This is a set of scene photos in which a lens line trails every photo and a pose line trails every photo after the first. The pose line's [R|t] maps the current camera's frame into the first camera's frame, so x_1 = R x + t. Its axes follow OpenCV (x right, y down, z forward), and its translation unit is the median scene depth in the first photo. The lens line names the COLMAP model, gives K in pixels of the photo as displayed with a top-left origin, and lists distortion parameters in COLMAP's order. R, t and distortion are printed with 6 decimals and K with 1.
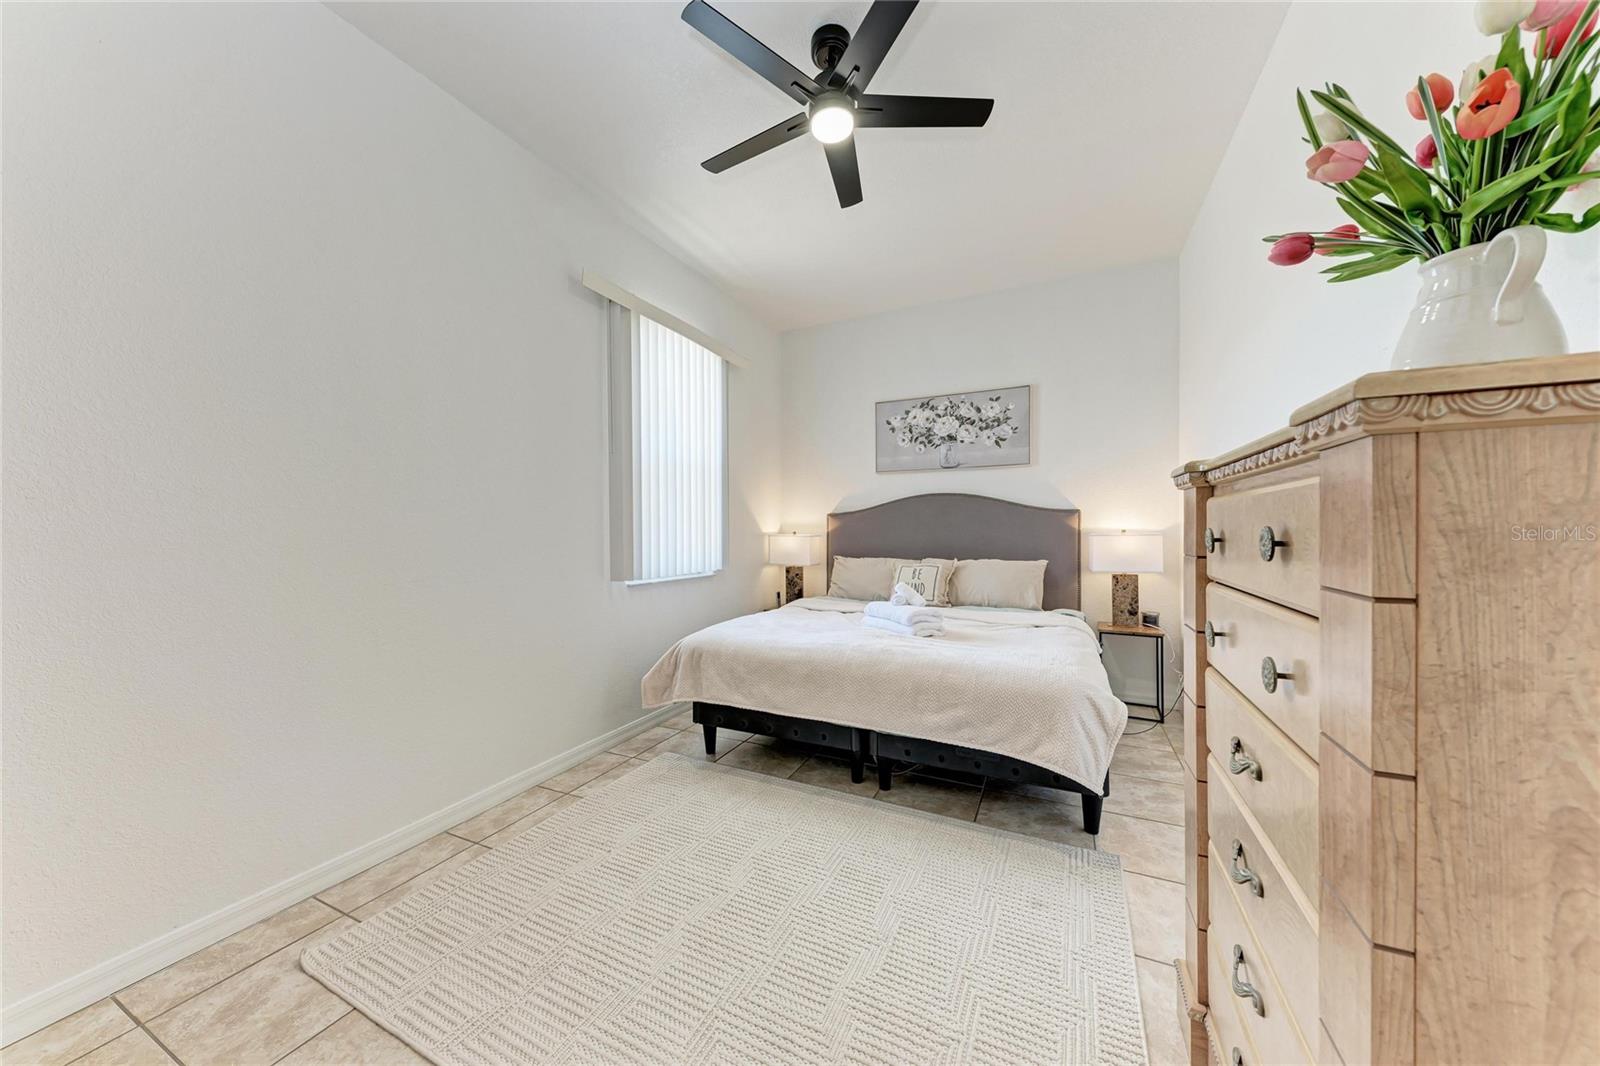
lens RADIAL K [[546.9, 0, 795.5], [0, 546.9, 528.9], [0, 0, 1]] dist [0.021079, -0.005519]
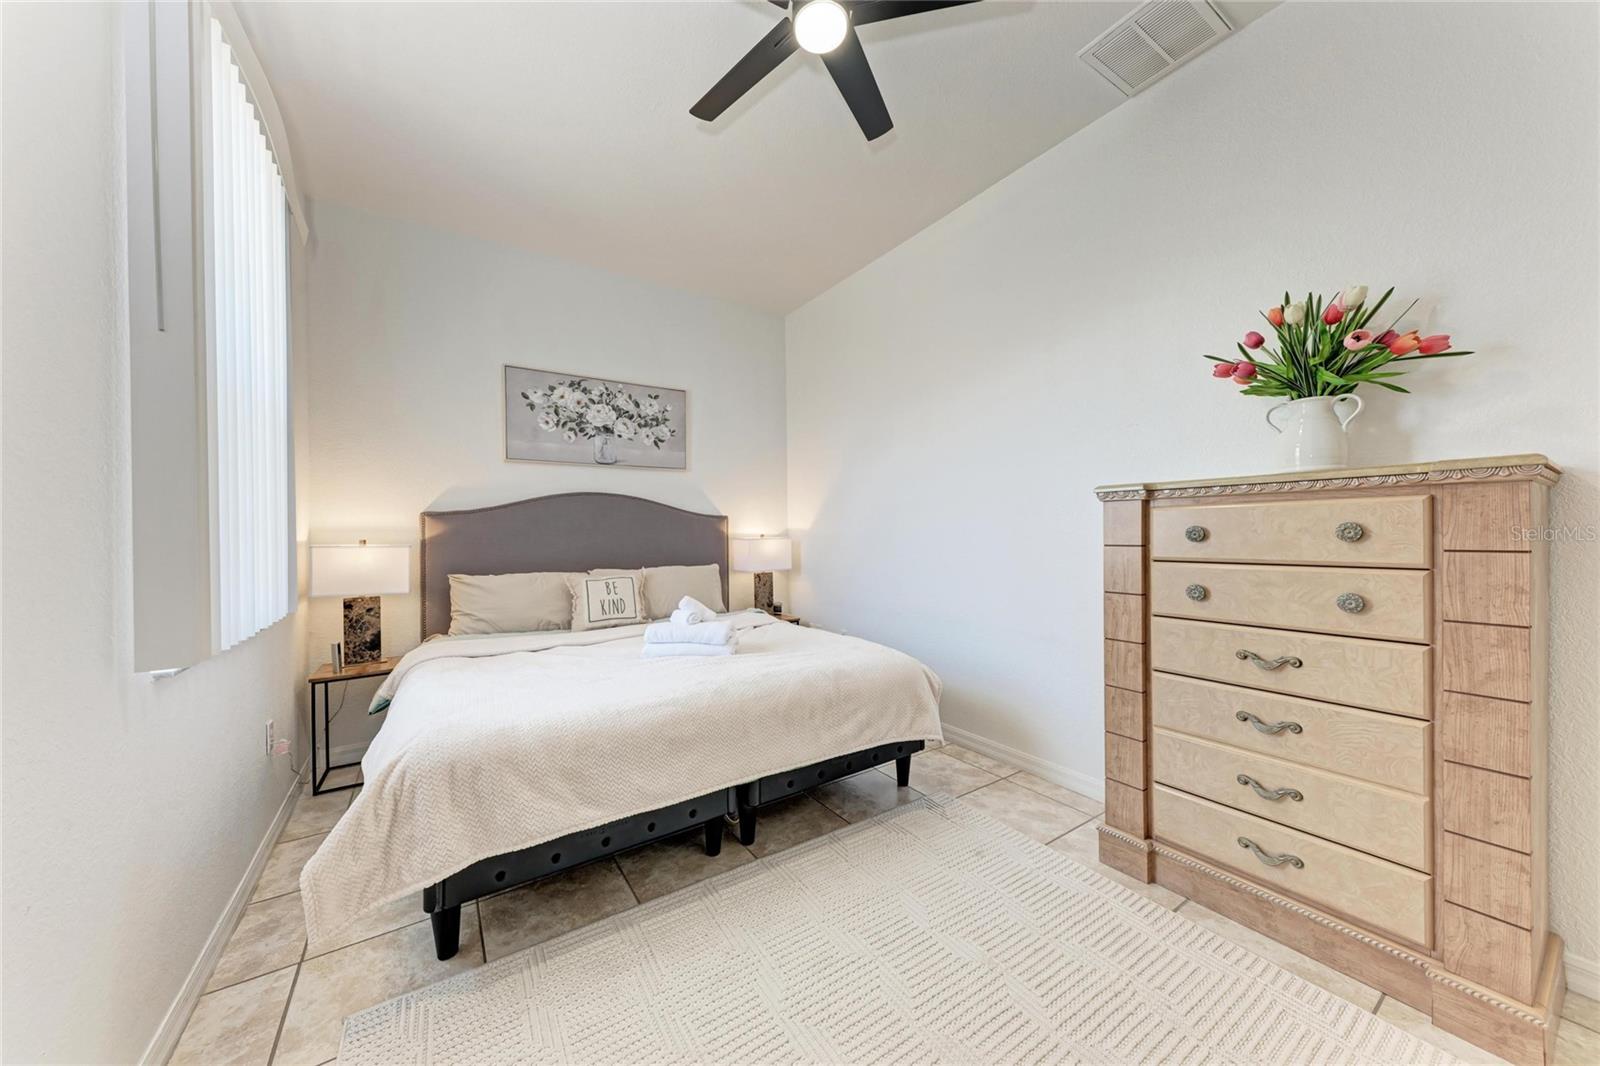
lens RADIAL K [[546.9, 0, 795.5], [0, 546.9, 528.9], [0, 0, 1]] dist [0.021079, -0.005519]
pose [[0.514319, 0.006673, 0.857573, -0.315734], [0.007899, 0.999890, -0.012518, 0.004527], [-0.857562, 0.013212, 0.514210, 0.305845]]
